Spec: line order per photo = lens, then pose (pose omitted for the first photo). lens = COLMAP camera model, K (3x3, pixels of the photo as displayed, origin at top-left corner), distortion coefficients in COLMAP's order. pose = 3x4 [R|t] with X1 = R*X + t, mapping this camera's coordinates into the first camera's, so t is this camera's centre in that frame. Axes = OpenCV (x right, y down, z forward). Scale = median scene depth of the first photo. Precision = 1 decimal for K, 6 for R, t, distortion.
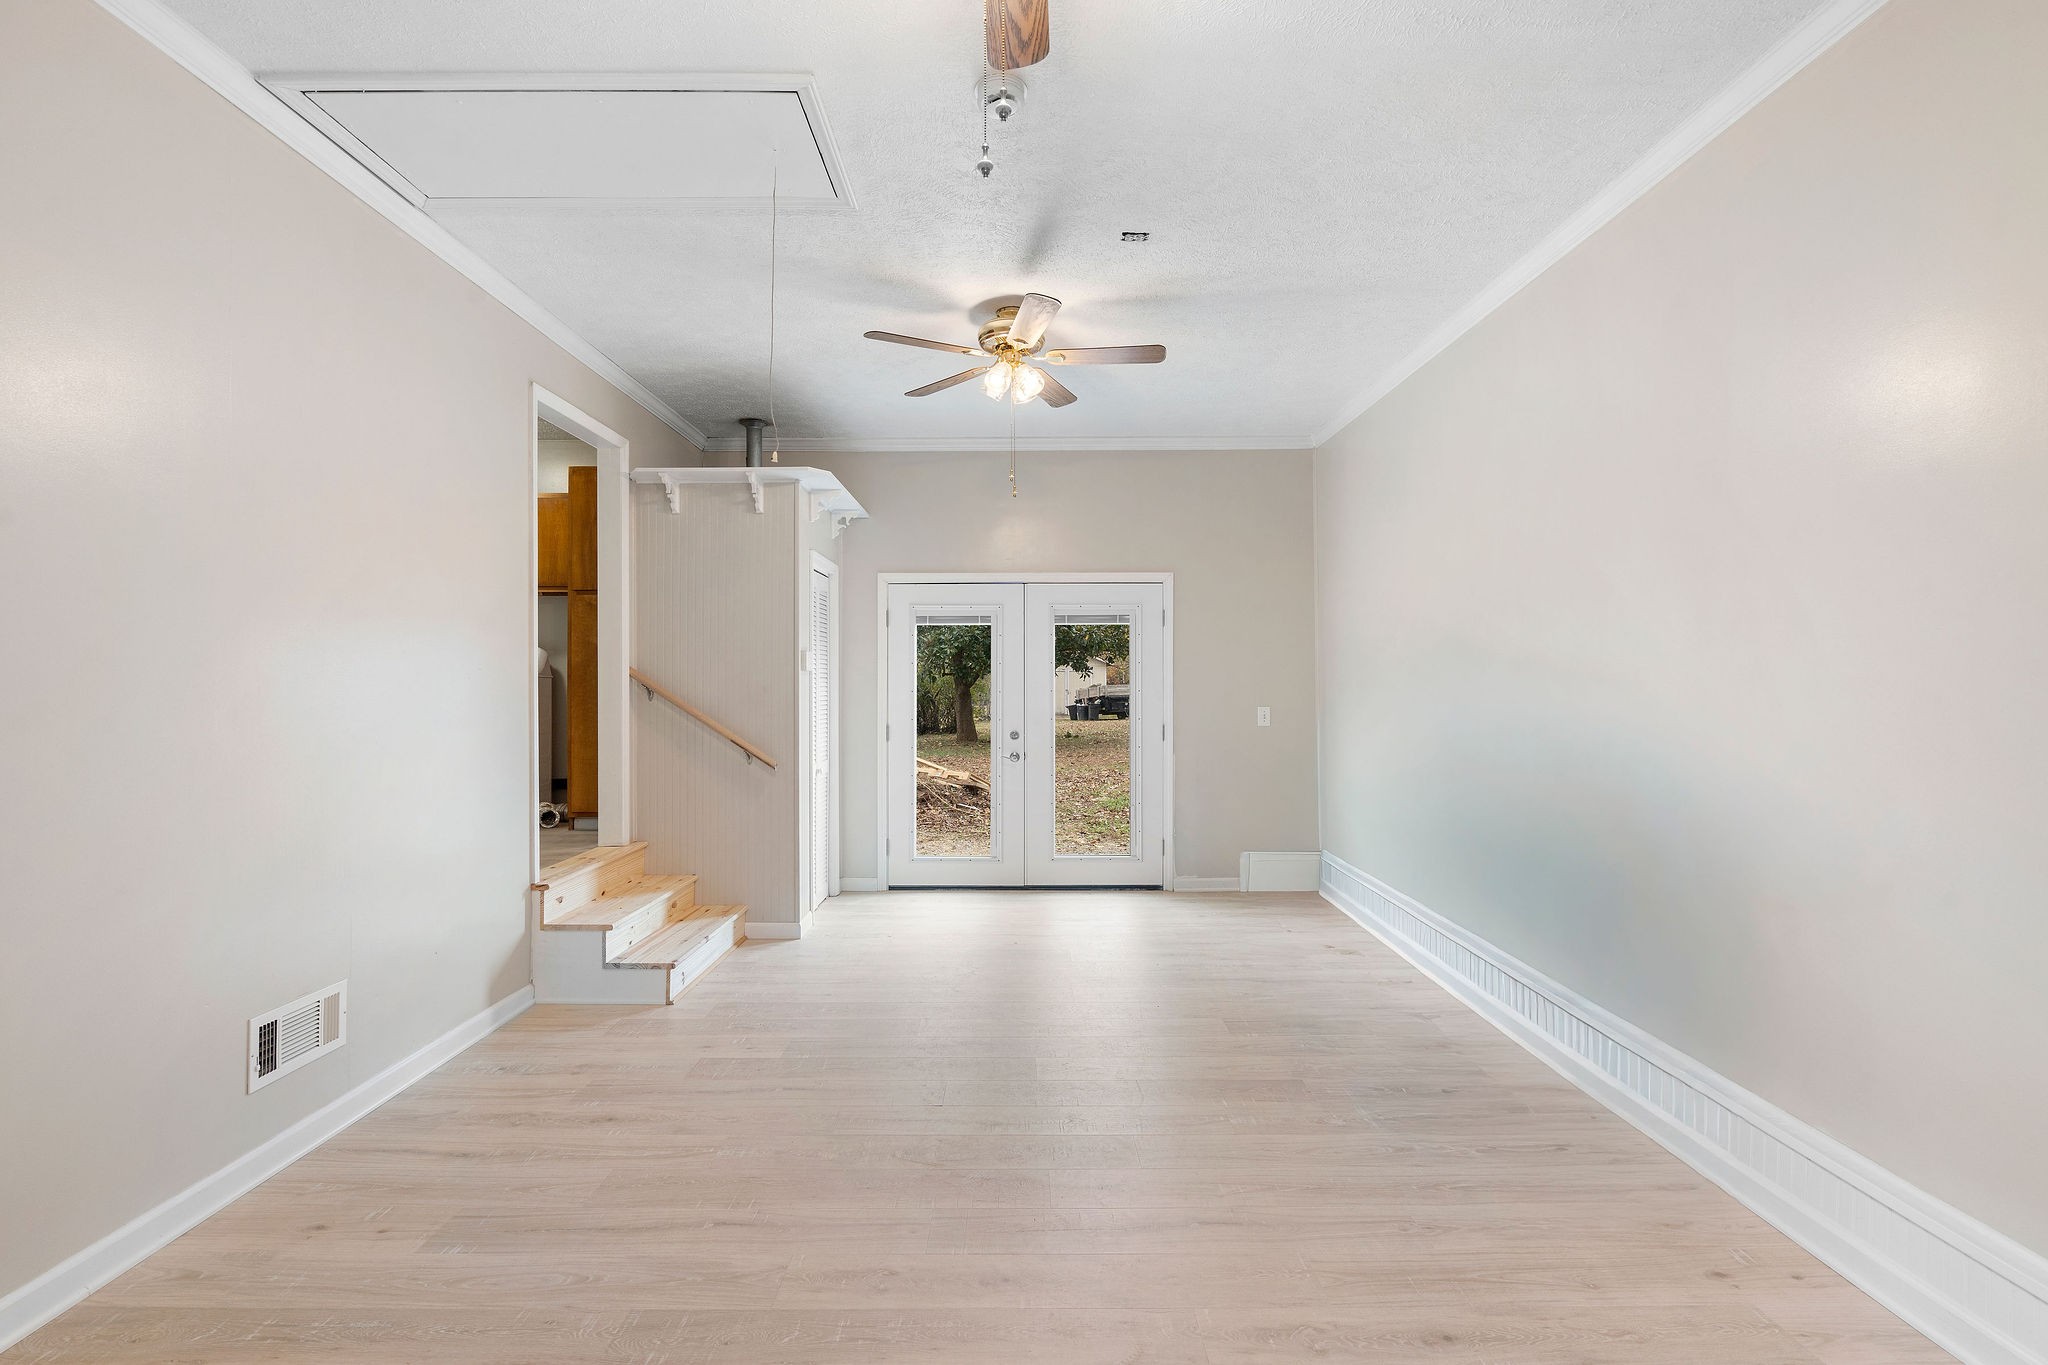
lens RADIAL K [[908.2, 0, 1024.7], [0, 908.2, 676.6], [0, 0, 1]] dist [0.001249, 0.000016]
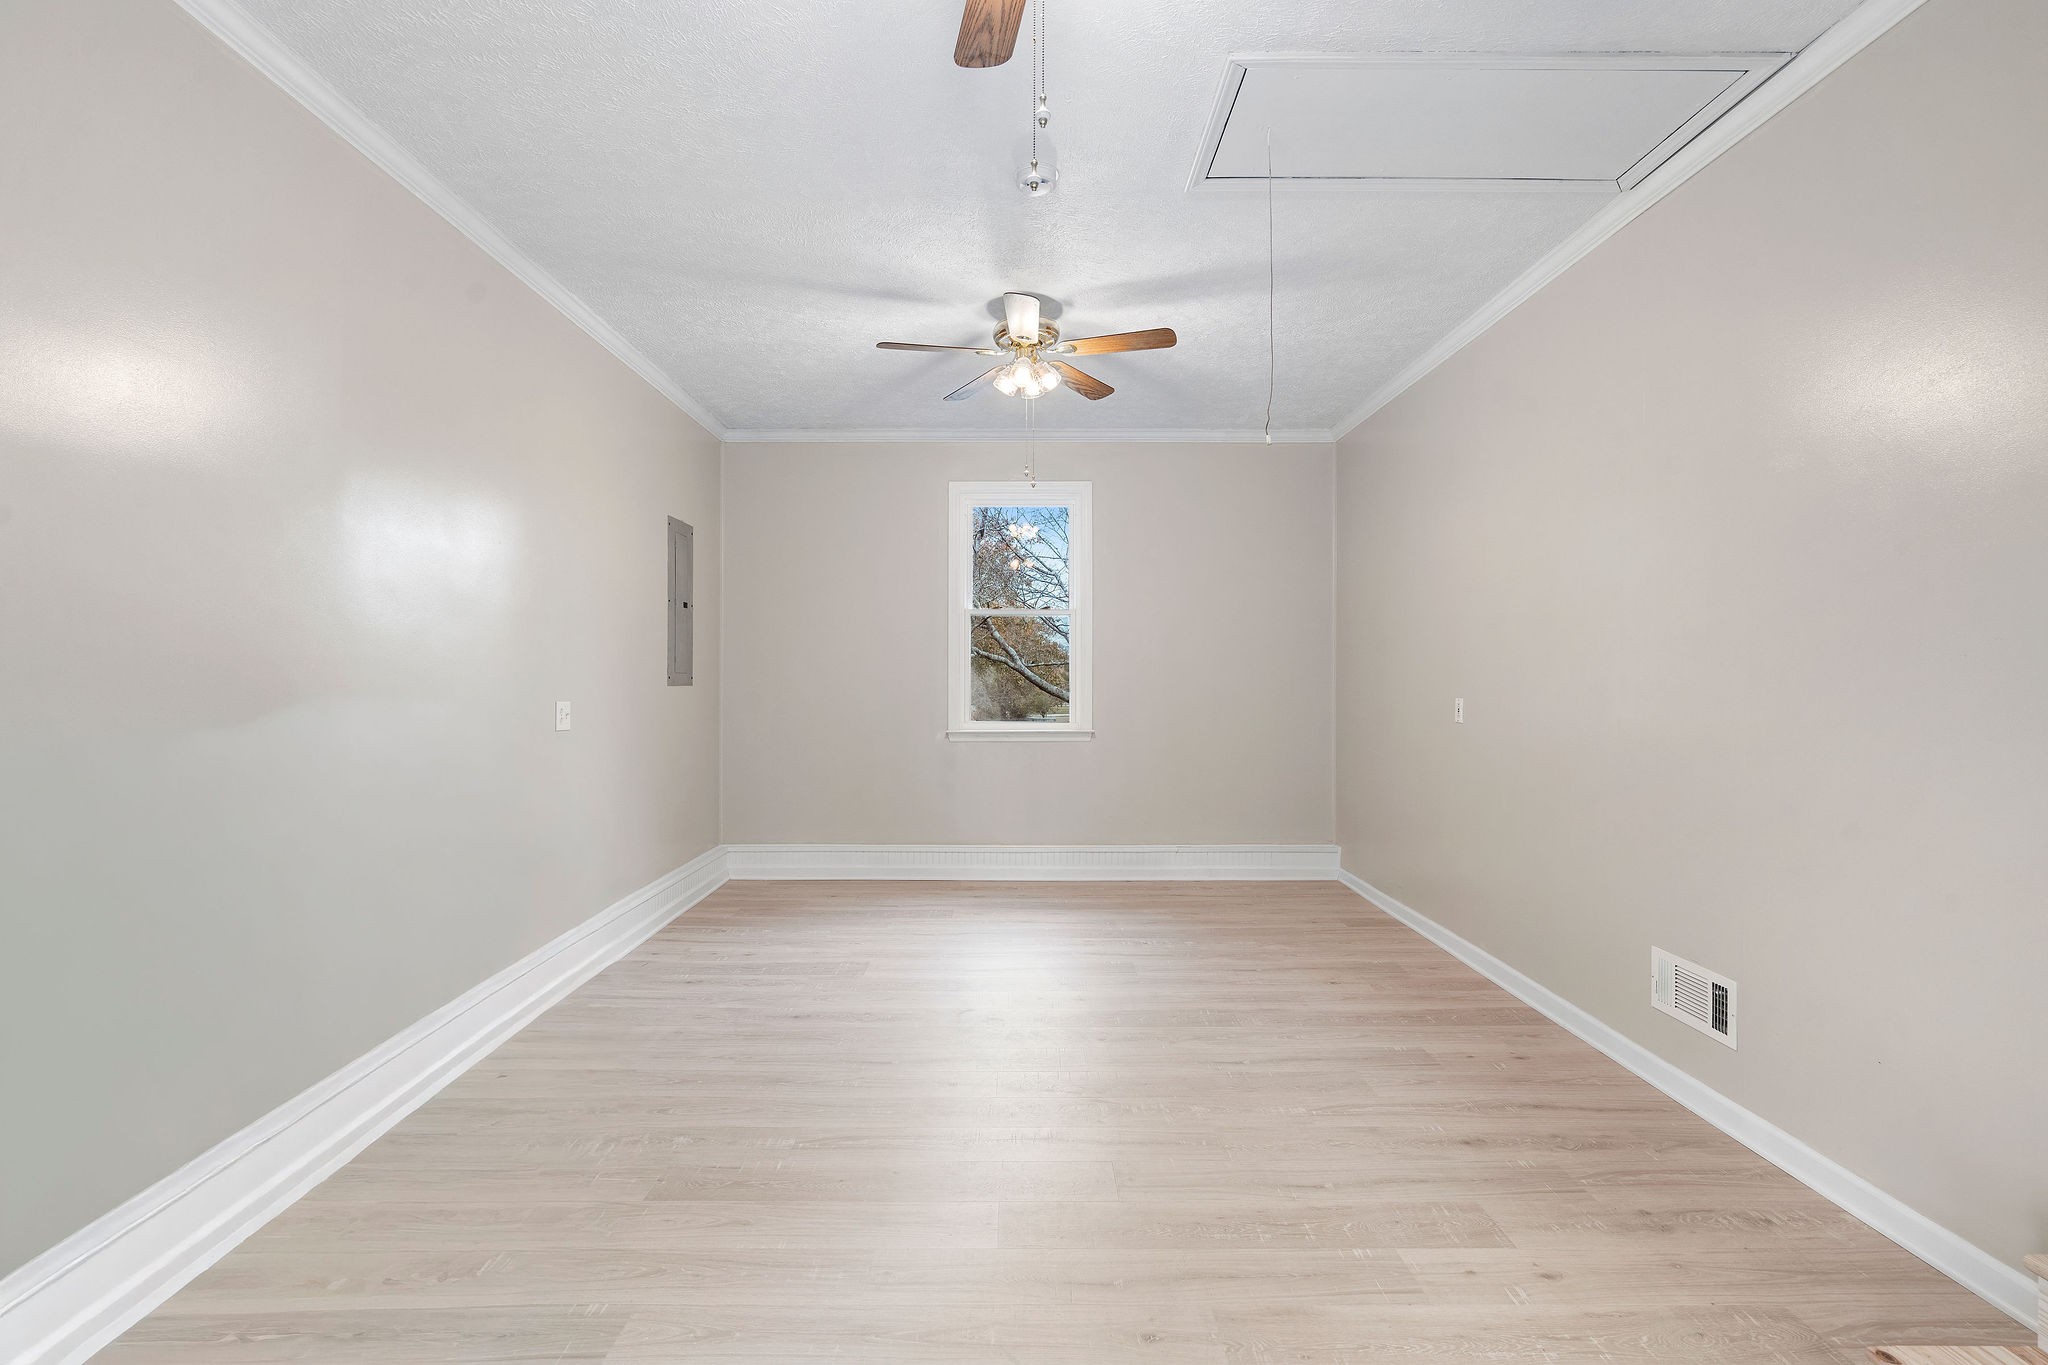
lens RADIAL K [[908.2, 0, 1023.7], [0, 908.2, 678.6], [0, 0, 1]] dist [0.001249, 0.000016]
pose [[-0.999999, 0.001202, -0.000311, -0.007803], [0.001204, 0.999980, -0.006266, 0.024326], [0.000303, -0.006266, -0.999980, 2.061473]]
